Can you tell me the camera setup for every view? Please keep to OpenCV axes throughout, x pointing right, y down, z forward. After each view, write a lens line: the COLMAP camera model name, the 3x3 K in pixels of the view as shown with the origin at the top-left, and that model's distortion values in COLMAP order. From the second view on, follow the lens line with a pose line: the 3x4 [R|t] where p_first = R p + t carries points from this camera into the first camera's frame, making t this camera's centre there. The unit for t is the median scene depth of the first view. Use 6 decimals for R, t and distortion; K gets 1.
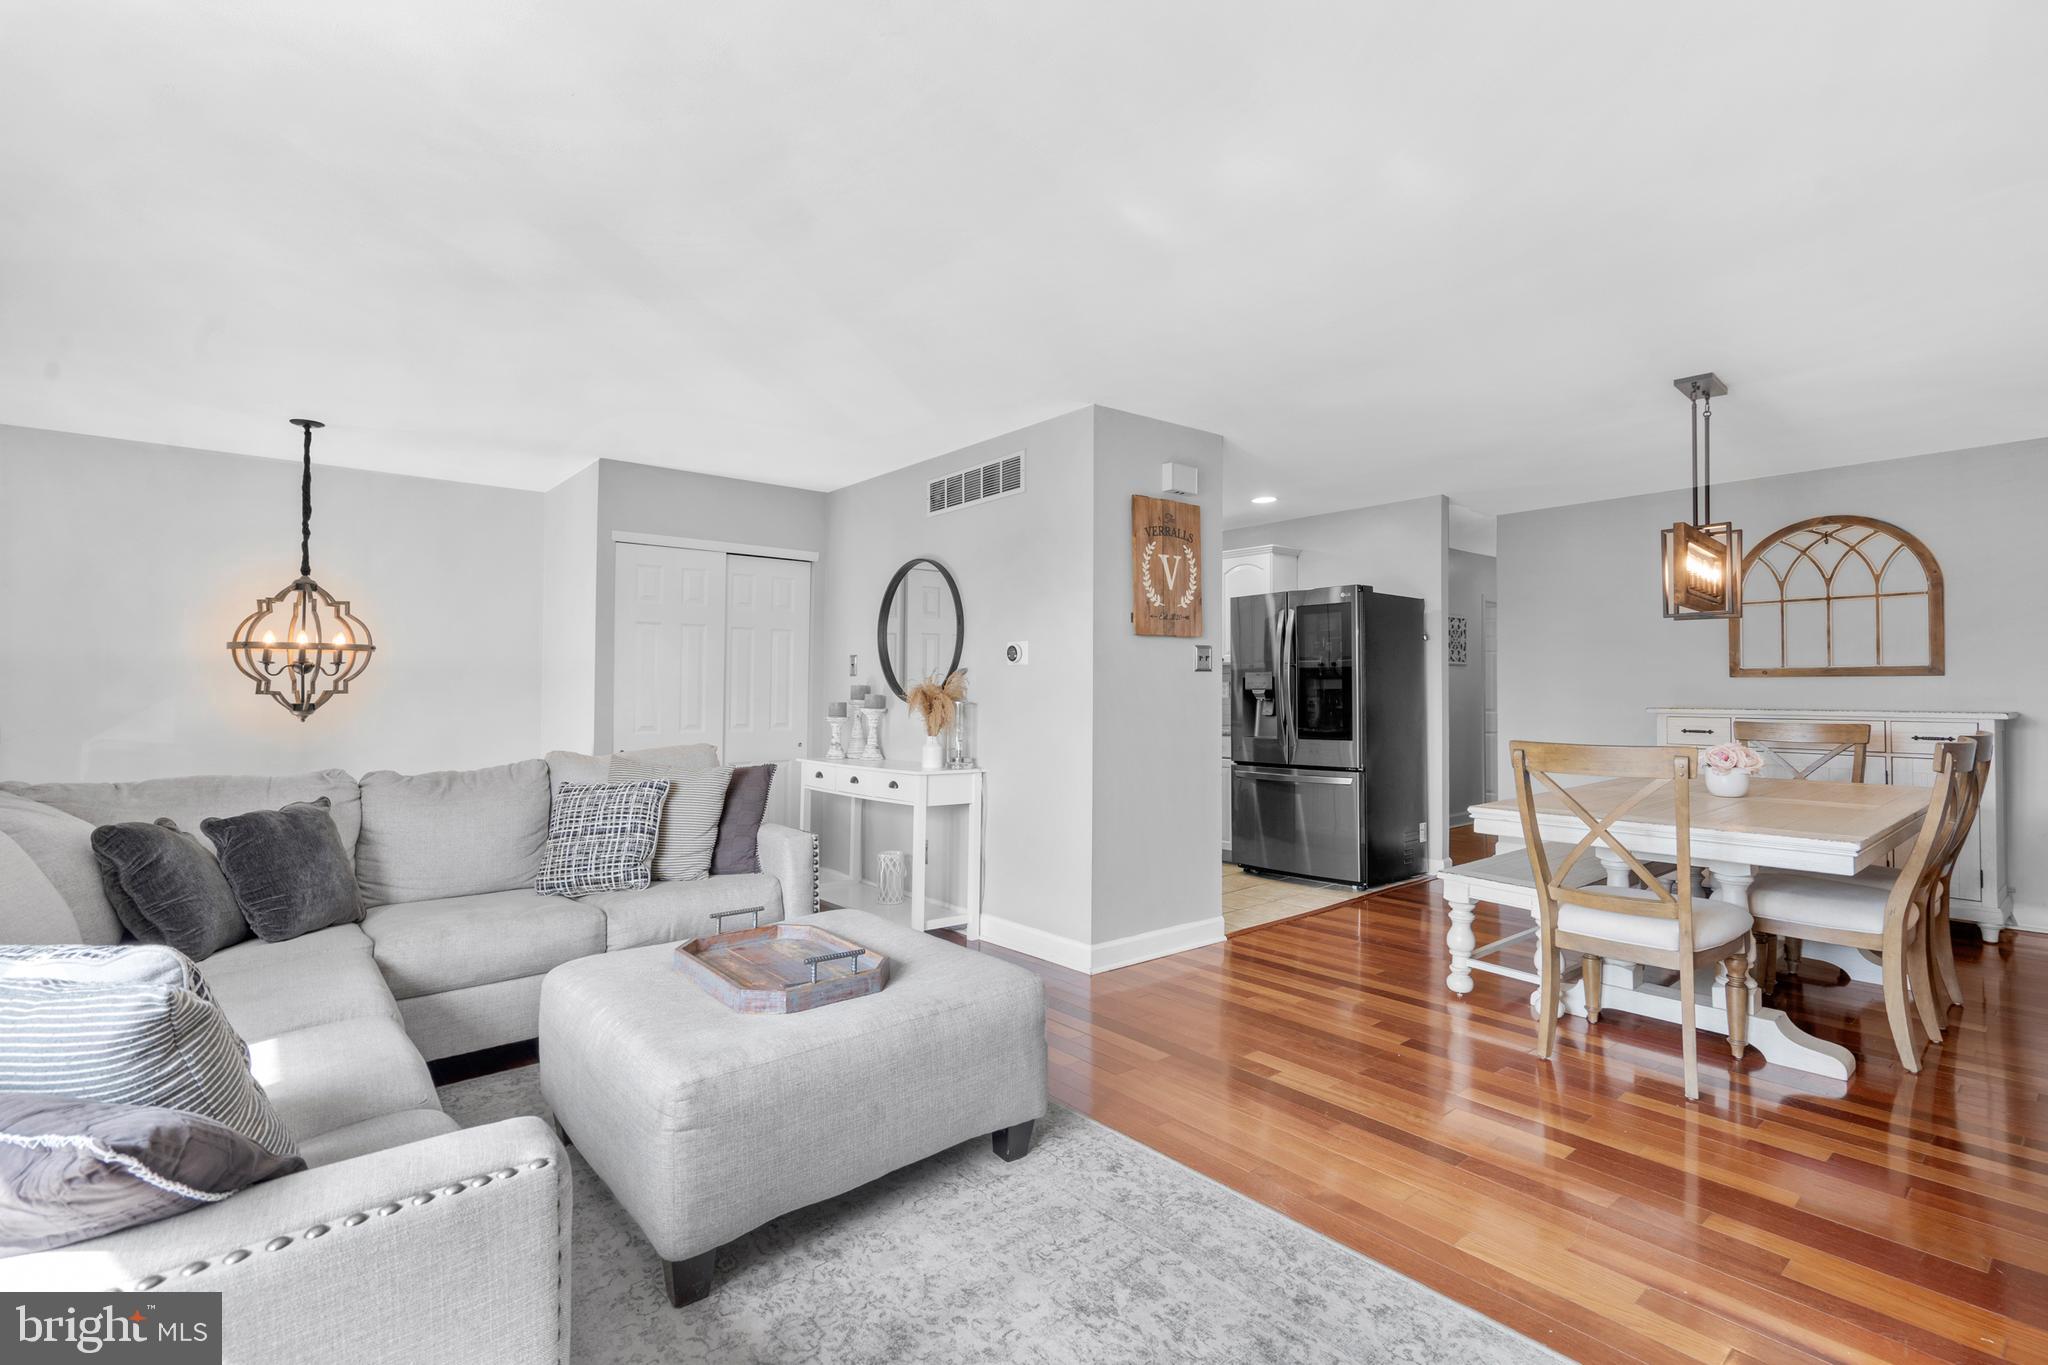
lens RADIAL K [[946.7, 0, 1018.0], [0, 946.7, 678.3], [0, 0, 1]] dist [-0.001801, 0.010345]
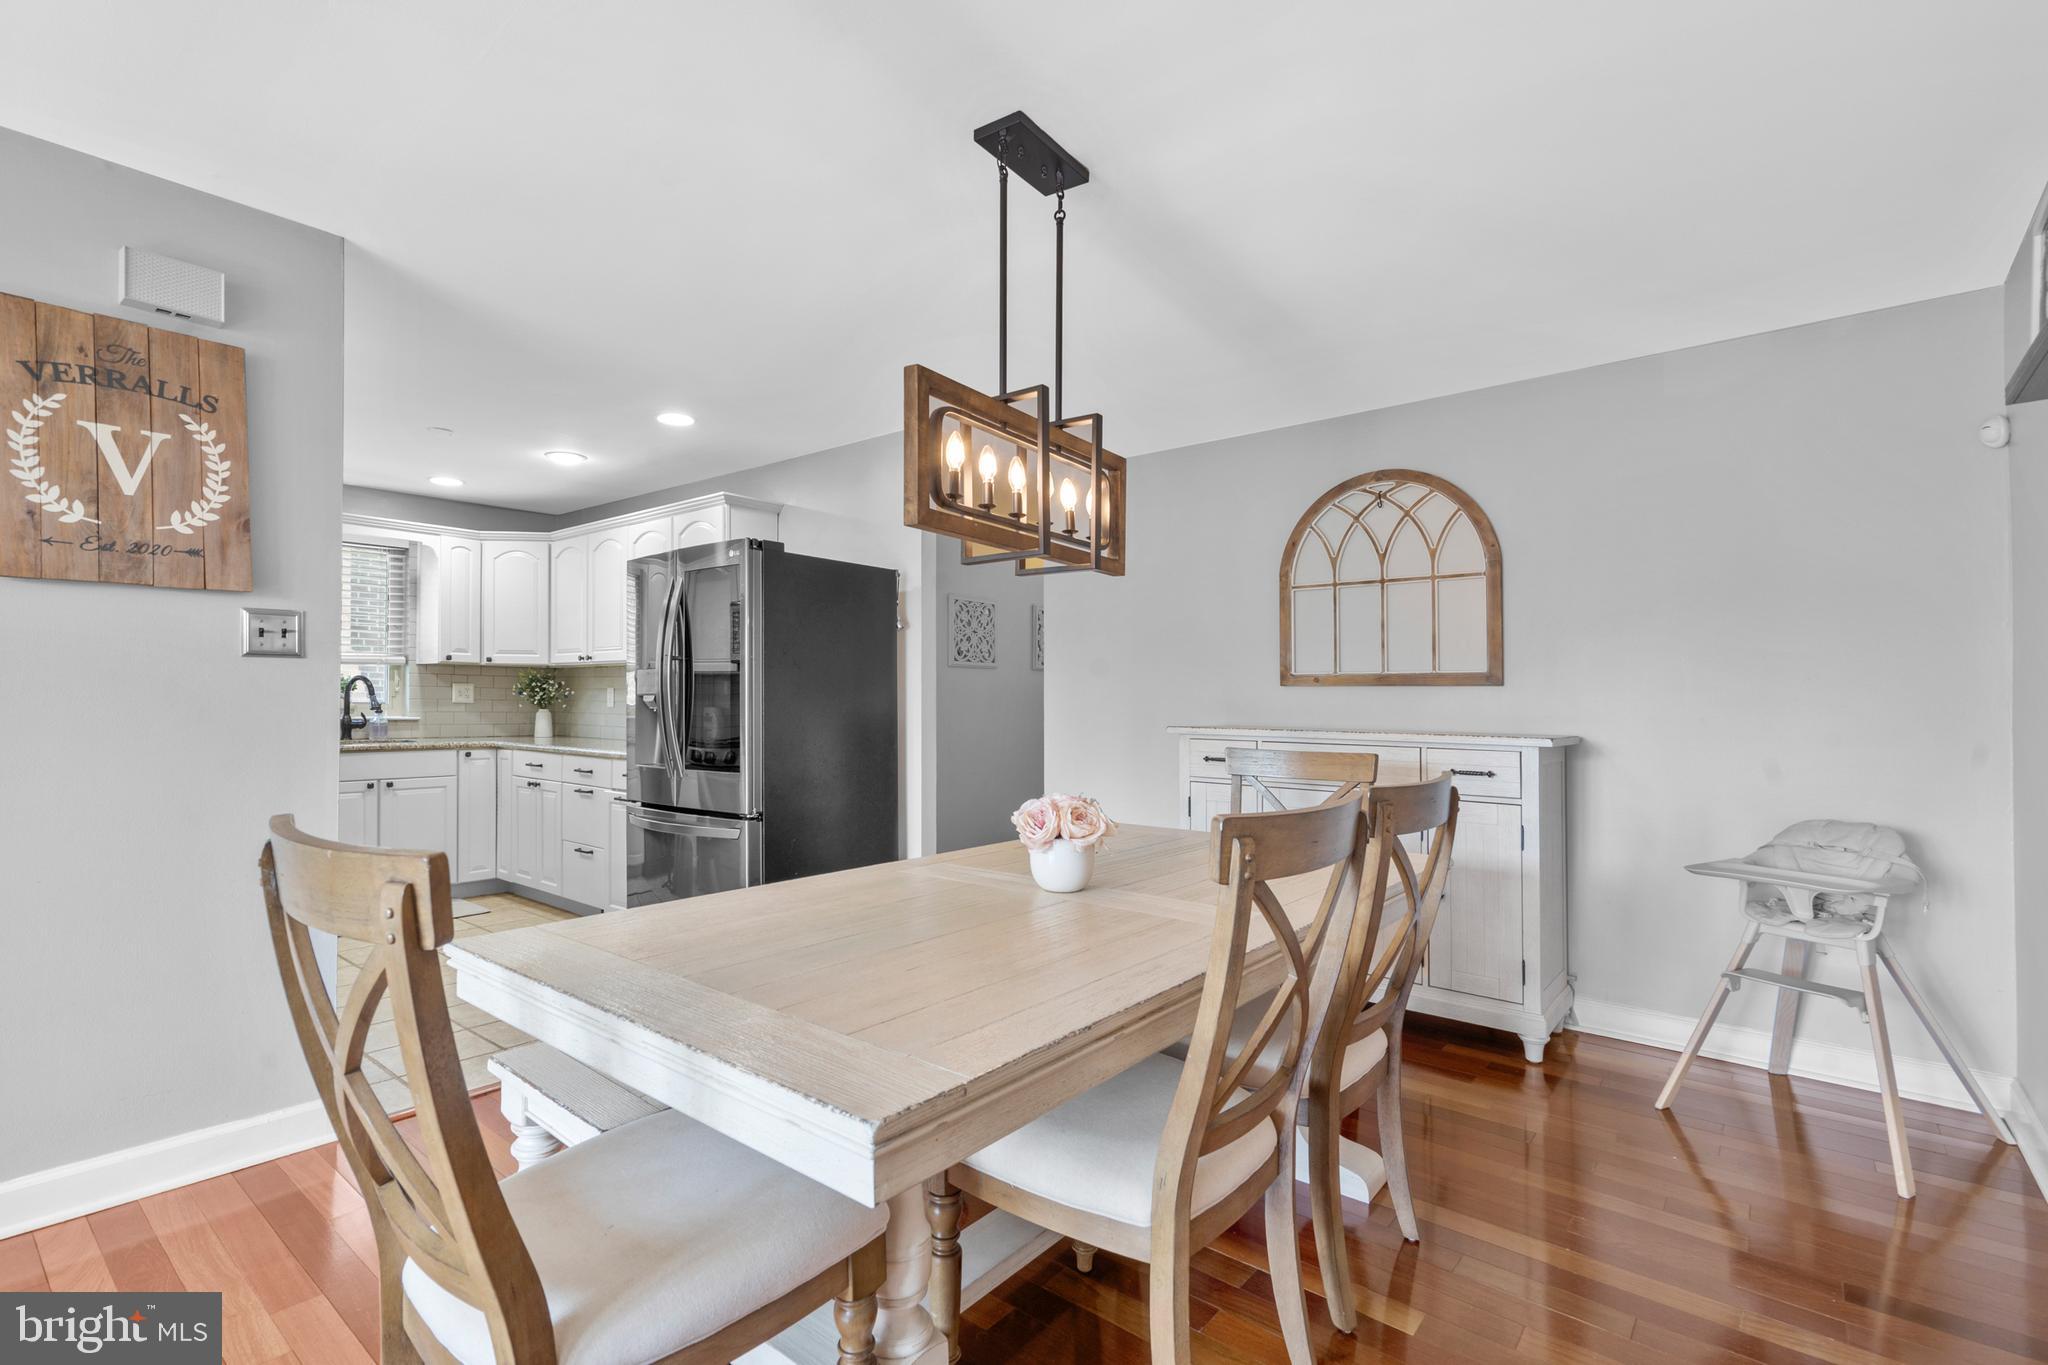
lens RADIAL K [[946.7, 0, 1012.6], [0, 946.7, 683.2], [0, 0, 1]] dist [-0.001801, 0.010345]
pose [[0.983782, 0.014163, 0.178806, 0.461689], [-0.012805, 0.999880, -0.008747, 0.006398], [-0.178908, 0.006316, 0.983846, 0.342626]]
